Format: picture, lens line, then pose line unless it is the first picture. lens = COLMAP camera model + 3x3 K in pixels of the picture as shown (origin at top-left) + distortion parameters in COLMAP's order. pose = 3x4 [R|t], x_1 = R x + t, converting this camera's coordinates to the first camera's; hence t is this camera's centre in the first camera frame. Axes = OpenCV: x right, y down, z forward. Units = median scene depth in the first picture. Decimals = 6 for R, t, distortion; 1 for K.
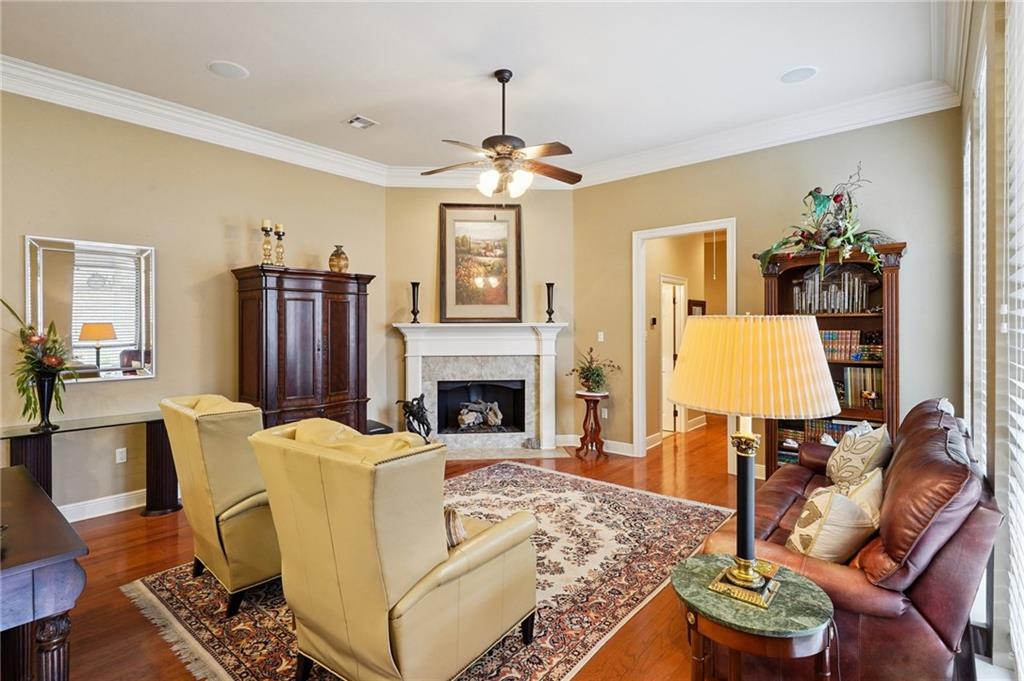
lens RADIAL K [[499.6, 0, 512.7], [0, 499.6, 332.6], [0, 0, 1]] dist [0.012711, 0.000000]
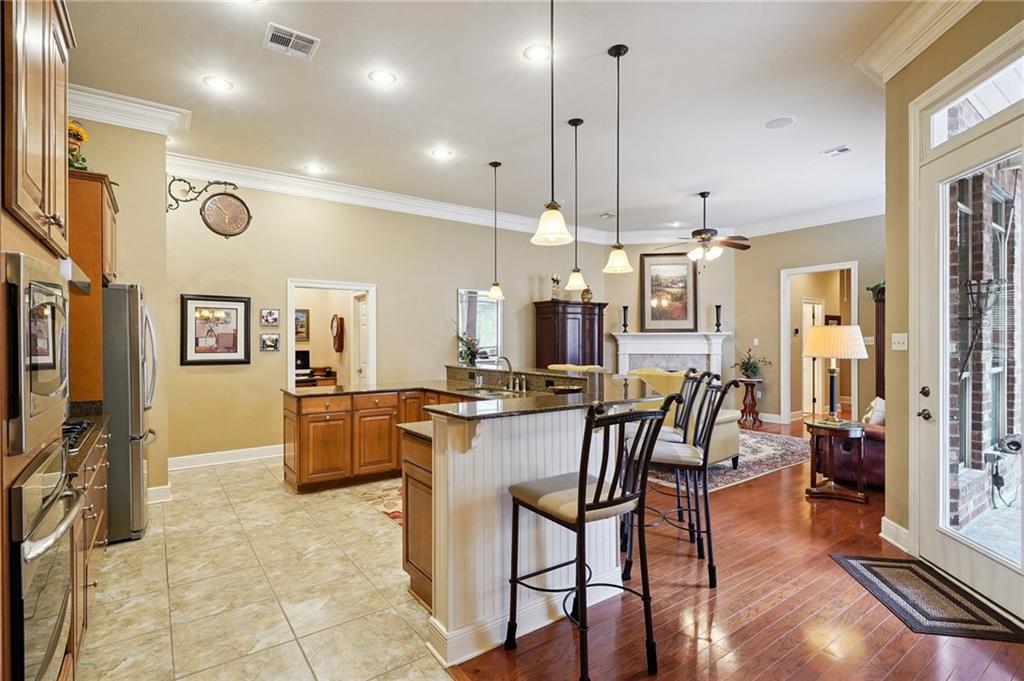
lens RADIAL K [[493.8, 0, 510.5], [0, 493.8, 343.8], [0, 0, 1]] dist [0.001487, -0.000086]
pose [[0.969219, 0.004337, -0.246163, -0.161363], [-0.005165, 0.999983, -0.002717, 0.021797], [0.246147, 0.003905, 0.969225, -0.564683]]
